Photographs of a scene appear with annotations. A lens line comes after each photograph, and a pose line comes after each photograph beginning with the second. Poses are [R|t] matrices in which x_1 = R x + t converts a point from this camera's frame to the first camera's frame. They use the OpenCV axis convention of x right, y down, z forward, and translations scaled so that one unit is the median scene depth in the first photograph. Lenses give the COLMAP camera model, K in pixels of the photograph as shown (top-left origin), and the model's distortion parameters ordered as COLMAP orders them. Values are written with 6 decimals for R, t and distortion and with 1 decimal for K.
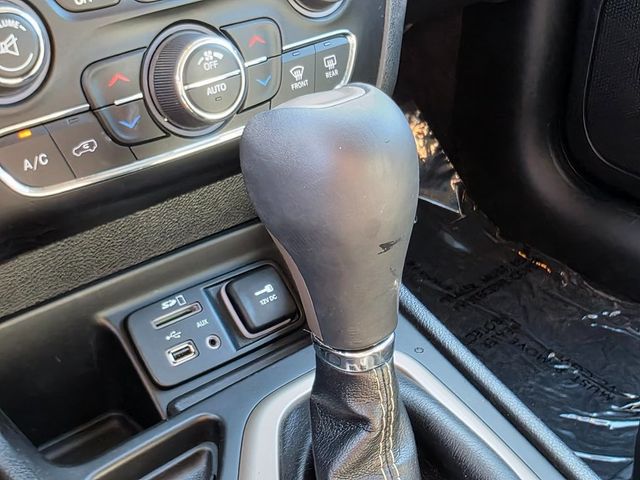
lens RADIAL K [[908.9, 0, 280.0], [0, 908.9, 227.4], [0, 0, 1]] dist [0.050468, 0.000000]
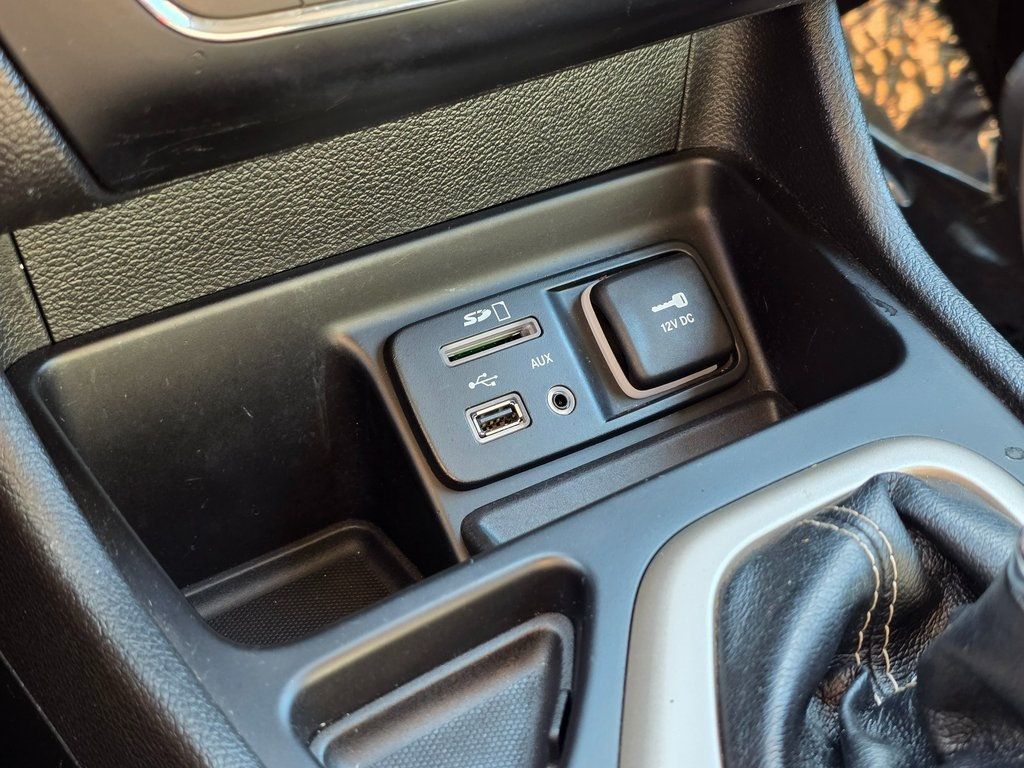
lens RADIAL K [[1454.2, 0, 528.9], [0, 1454.2, 361.0], [0, 0, 1]] dist [0.050468, 0.000000]
pose [[0.995715, 0.073766, -0.055777, -0.056080], [-0.067619, 0.992166, 0.105046, 0.027201], [0.063089, -0.100824, 0.992902, 0.255853]]
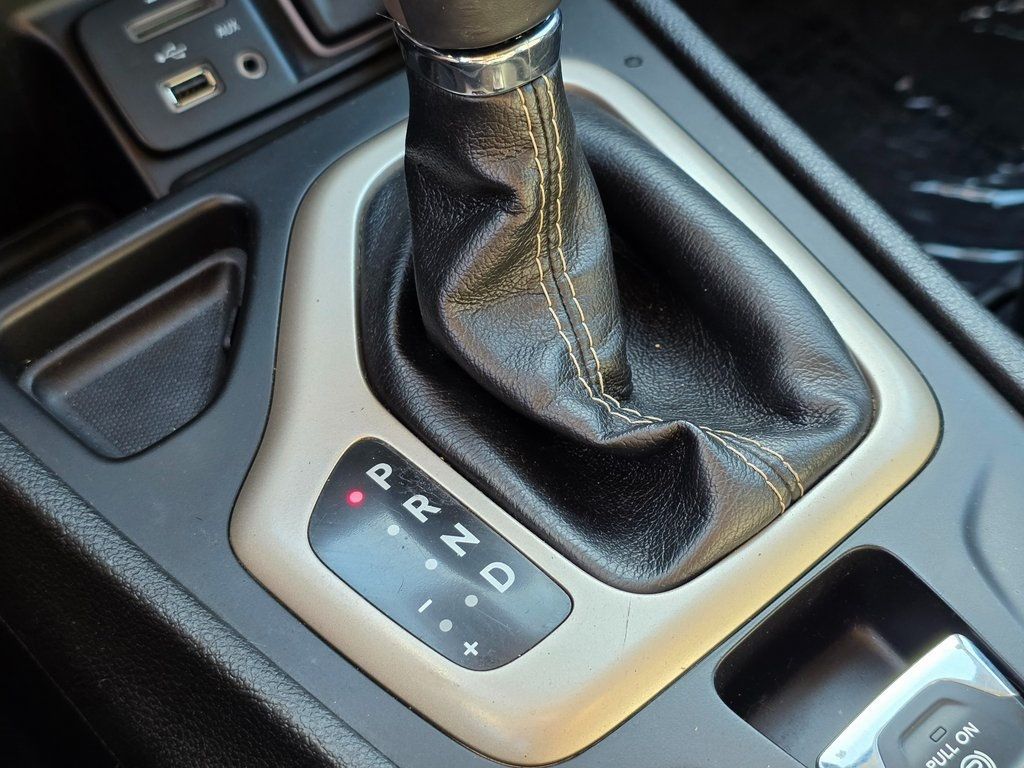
lens RADIAL K [[1454.2, 0, 513.1], [0, 1454.2, 384.9], [0, 0, 1]] dist [0.050468, 0.000000]
pose [[0.999100, -0.039523, 0.015415, 0.065028], [0.032693, 0.948887, 0.313917, 0.047748], [-0.027034, -0.313131, 0.949325, 0.158985]]
